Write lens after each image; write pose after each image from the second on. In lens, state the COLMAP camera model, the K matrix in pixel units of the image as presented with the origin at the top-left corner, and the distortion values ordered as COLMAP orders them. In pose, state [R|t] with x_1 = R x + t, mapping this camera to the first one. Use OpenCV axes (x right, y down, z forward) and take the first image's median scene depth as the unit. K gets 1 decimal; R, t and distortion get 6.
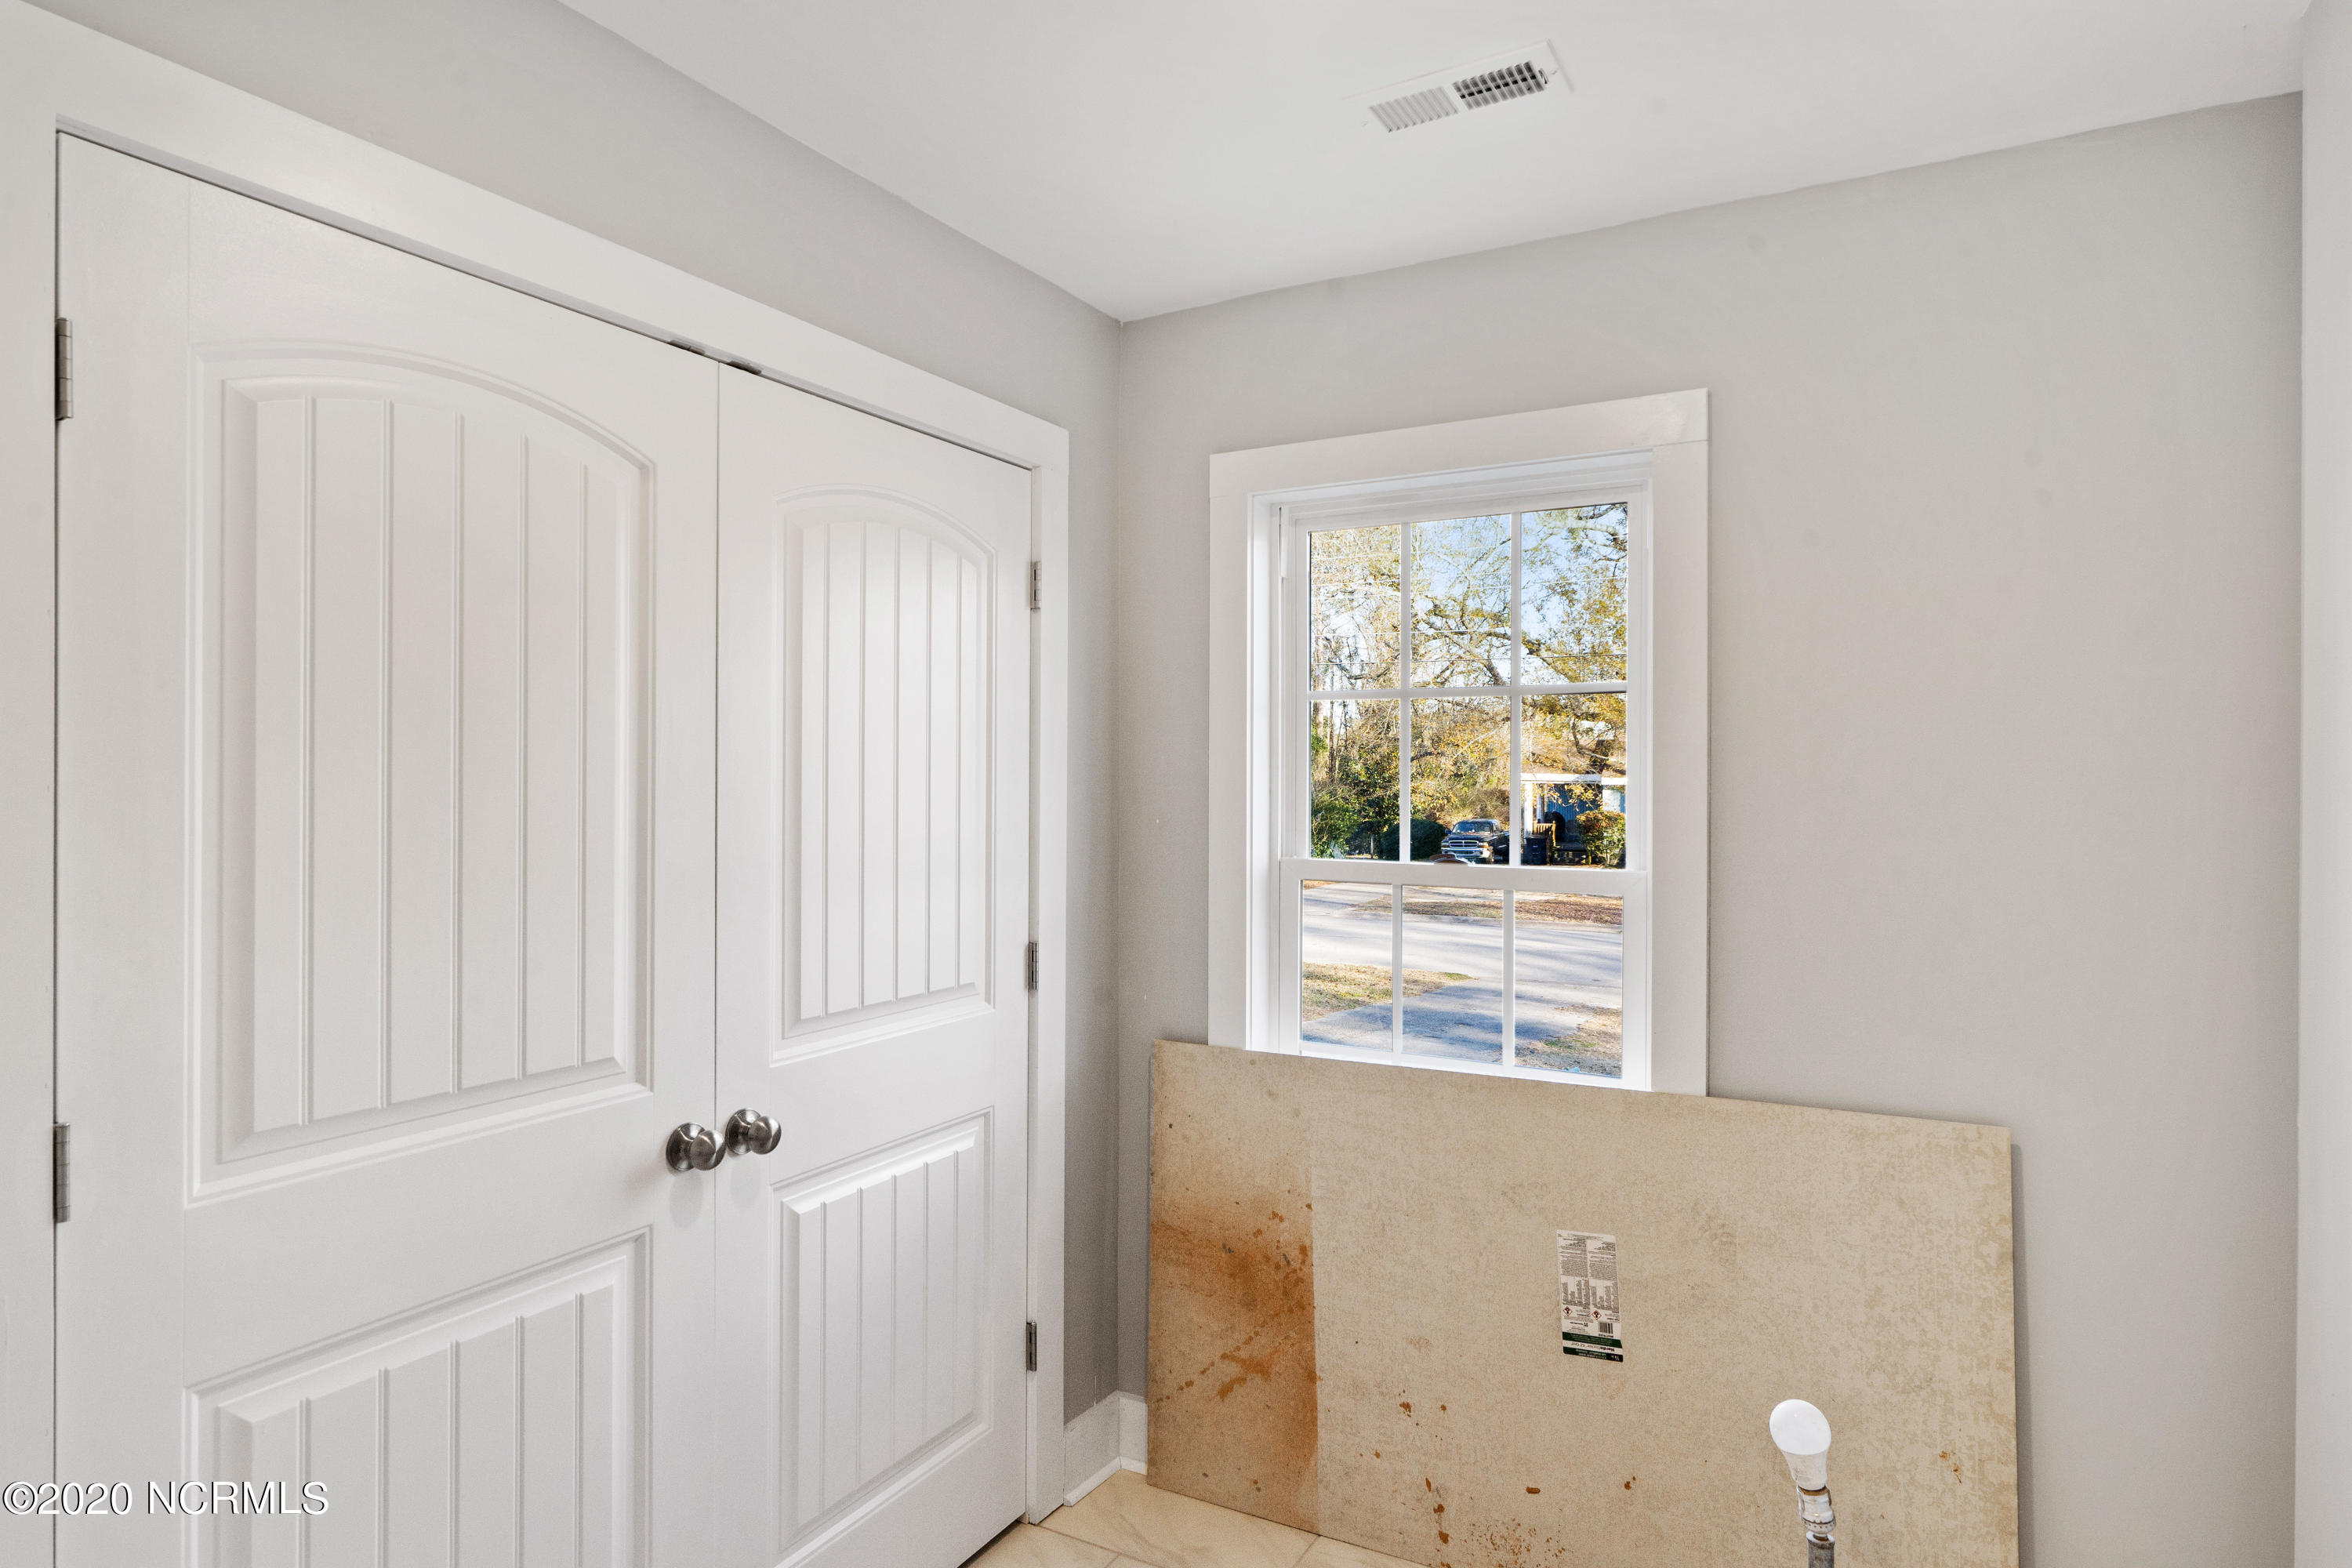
lens RADIAL K [[1326.0, 0, 1178.4], [0, 1326.0, 752.3], [0, 0, 1]] dist [0.016311, -0.006248]
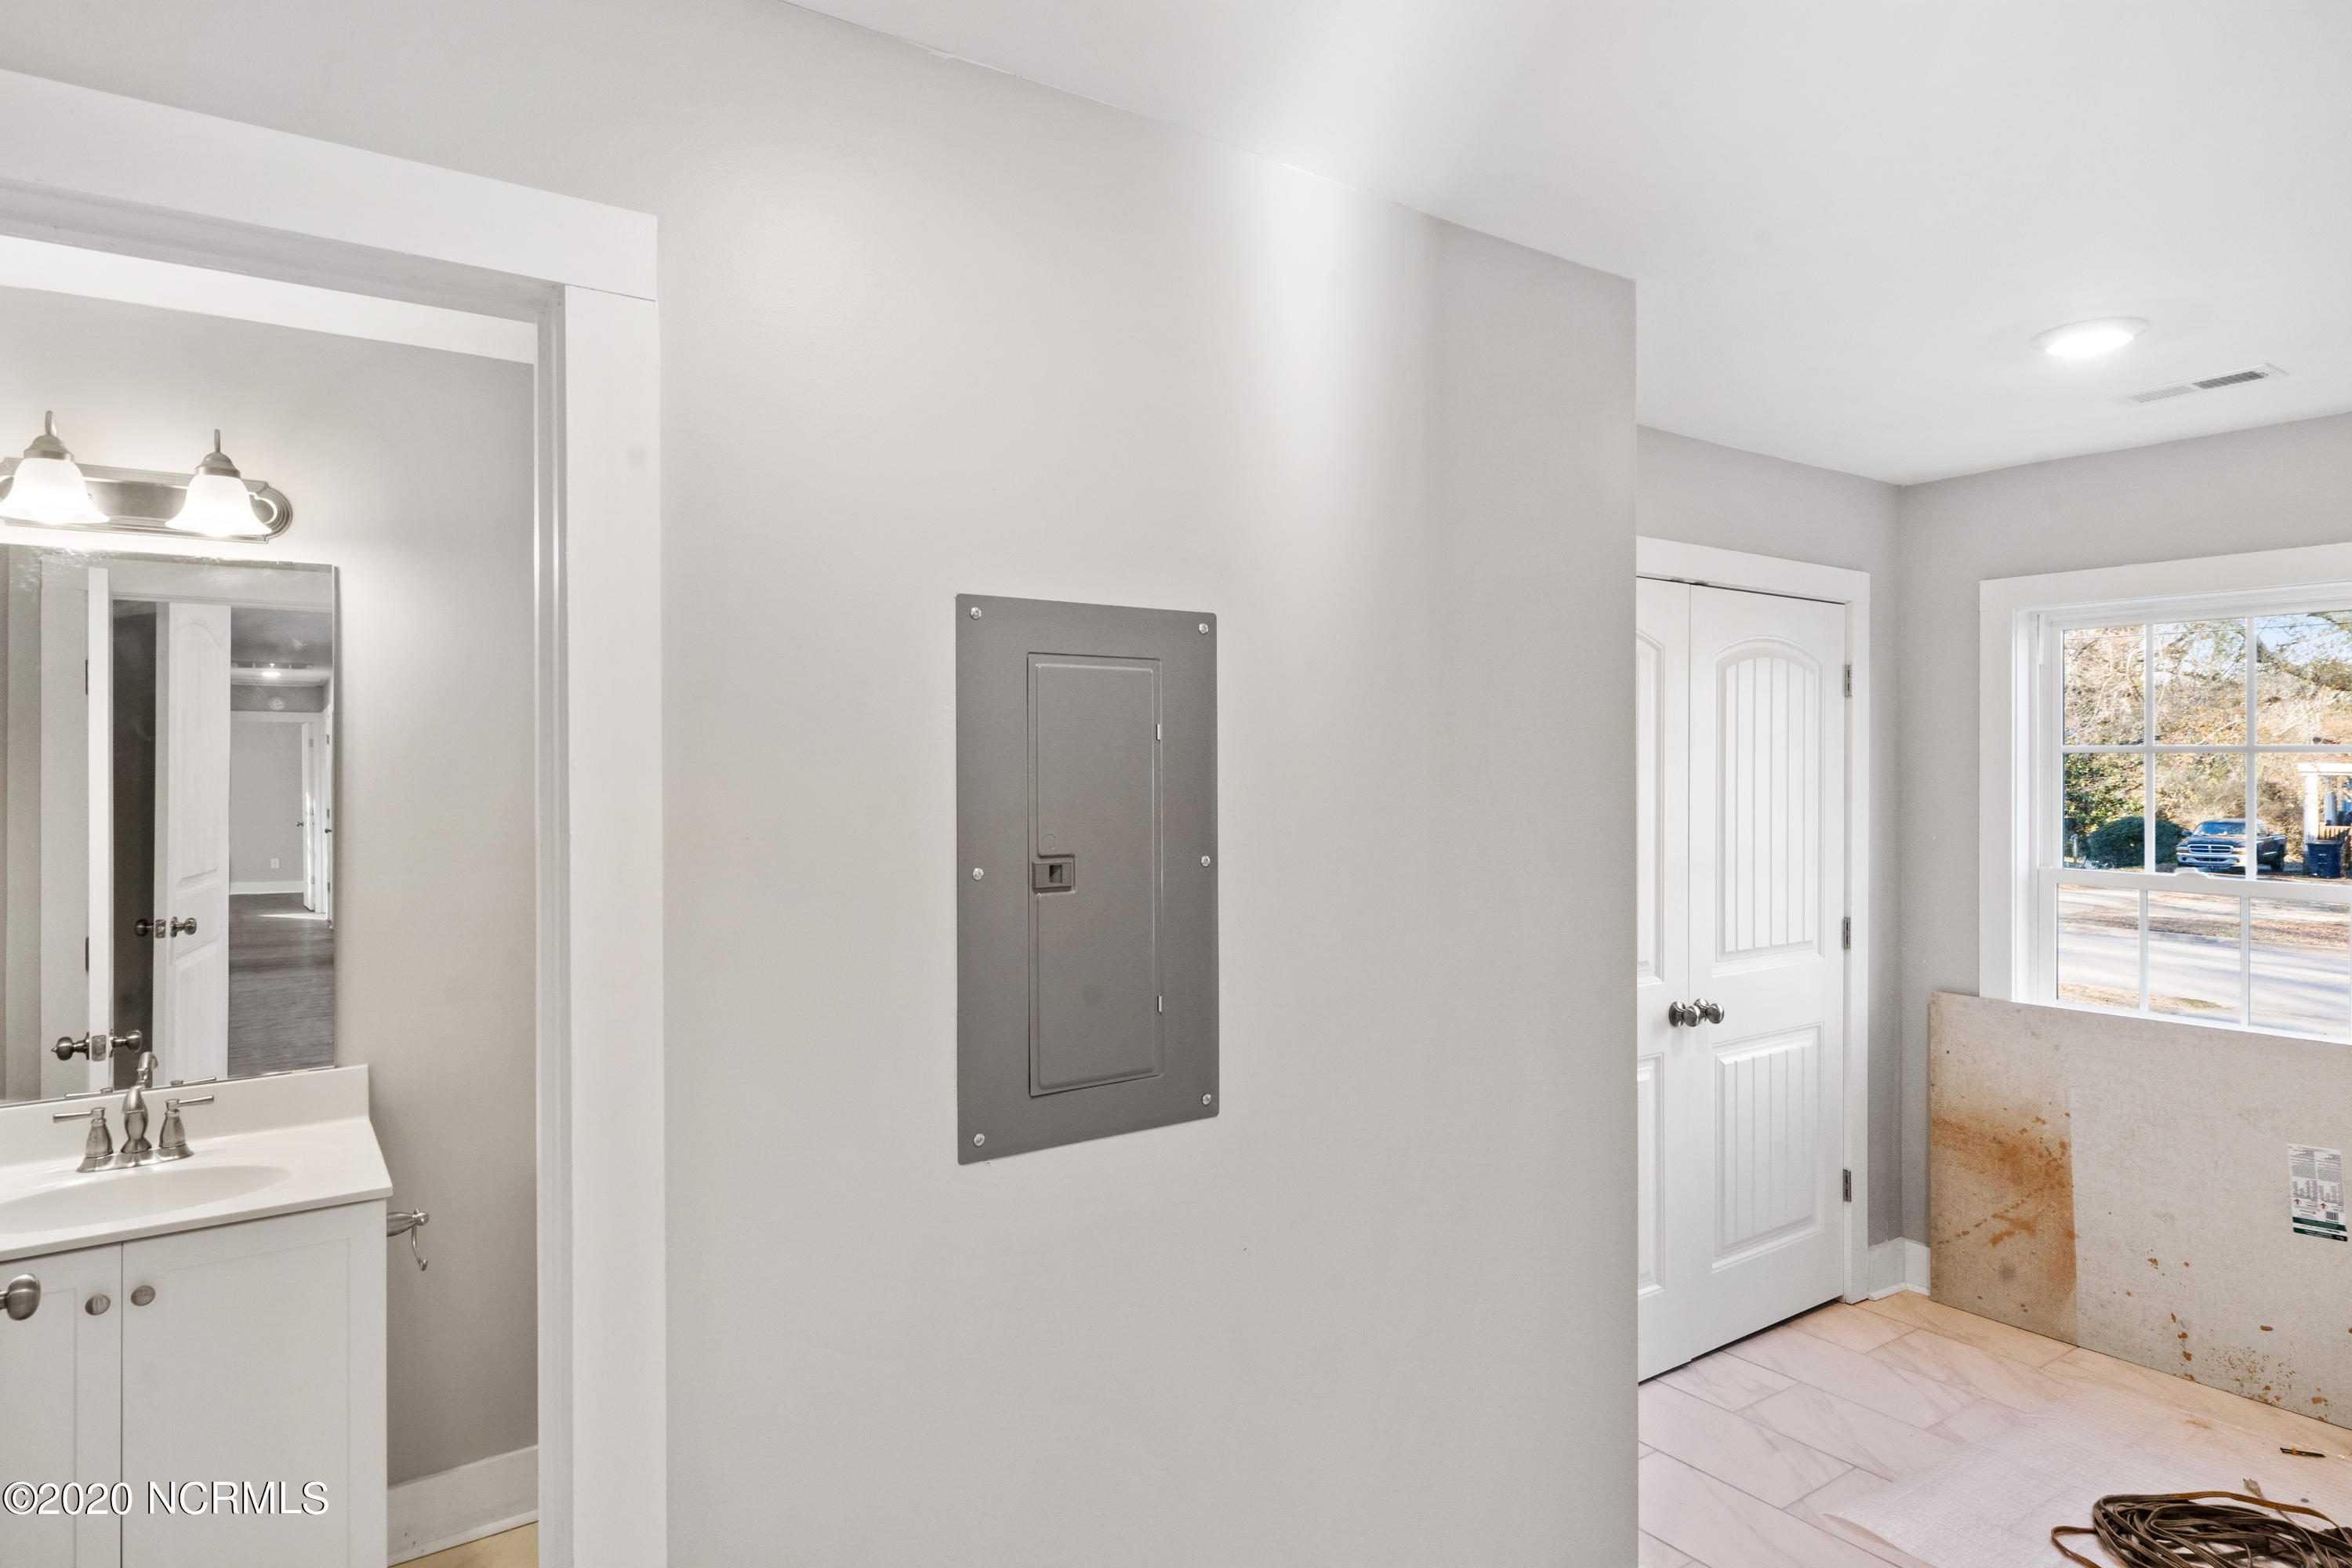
lens RADIAL K [[1326.0, 0, 1178.4], [0, 1326.0, 752.3], [0, 0, 1]] dist [0.016311, -0.006248]
pose [[0.902276, -0.004142, -0.431139, -0.140675], [0.007853, 0.999946, 0.006829, -0.059882], [0.431088, -0.009547, 0.902260, -0.680837]]
